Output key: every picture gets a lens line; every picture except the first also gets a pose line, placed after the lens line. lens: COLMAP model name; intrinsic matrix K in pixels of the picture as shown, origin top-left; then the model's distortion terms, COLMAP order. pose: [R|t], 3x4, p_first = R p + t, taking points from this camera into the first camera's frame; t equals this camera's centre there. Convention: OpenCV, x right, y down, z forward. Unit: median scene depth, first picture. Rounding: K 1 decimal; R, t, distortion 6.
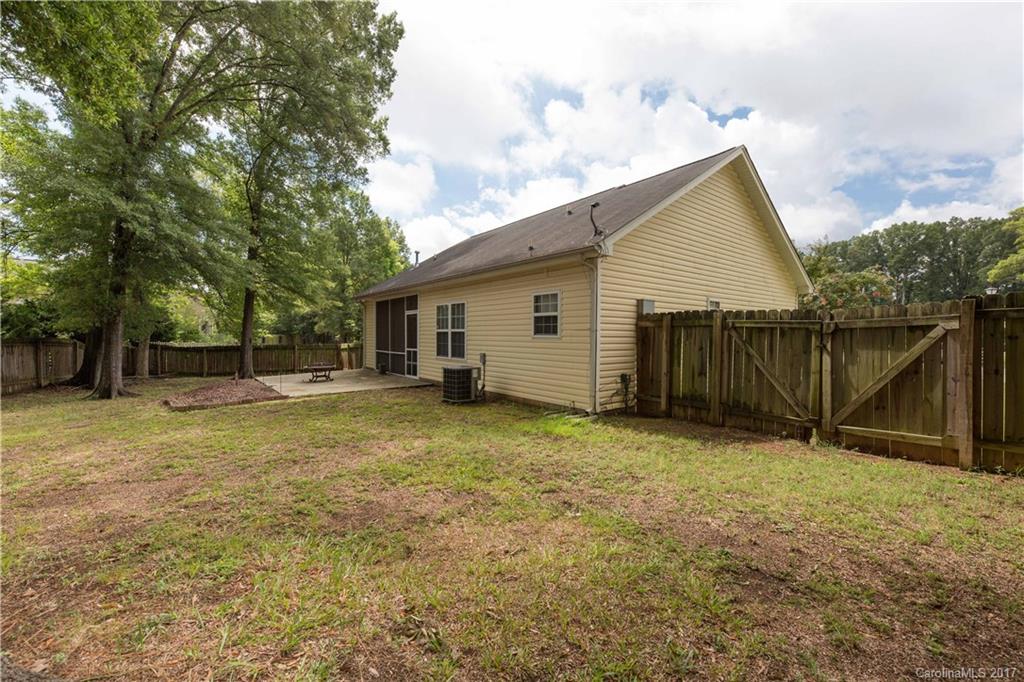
lens RADIAL K [[403.5, 0, 514.7], [0, 403.5, 342.3], [0, 0, 1]] dist [0.002176, -0.000132]
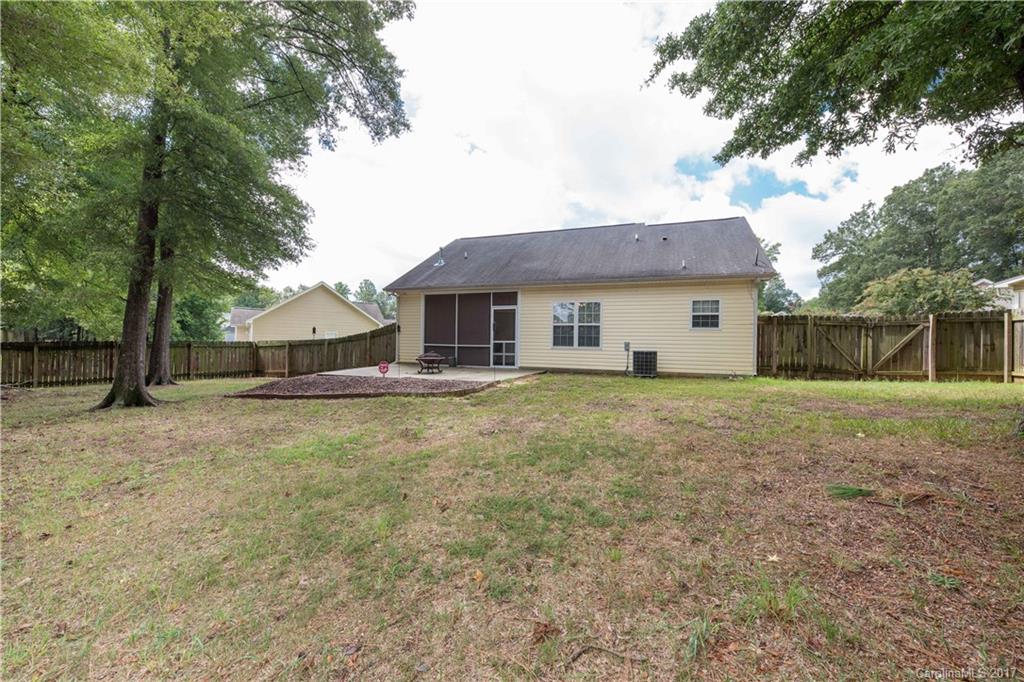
lens RADIAL K [[403.5, 0, 514.7], [0, 403.5, 342.3], [0, 0, 1]] dist [0.002176, -0.000132]
pose [[0.861411, 0.005844, 0.507875, -1.306056], [-0.000503, 0.999943, -0.010653, 0.052136], [-0.507909, 0.008921, 0.861365, 0.092060]]
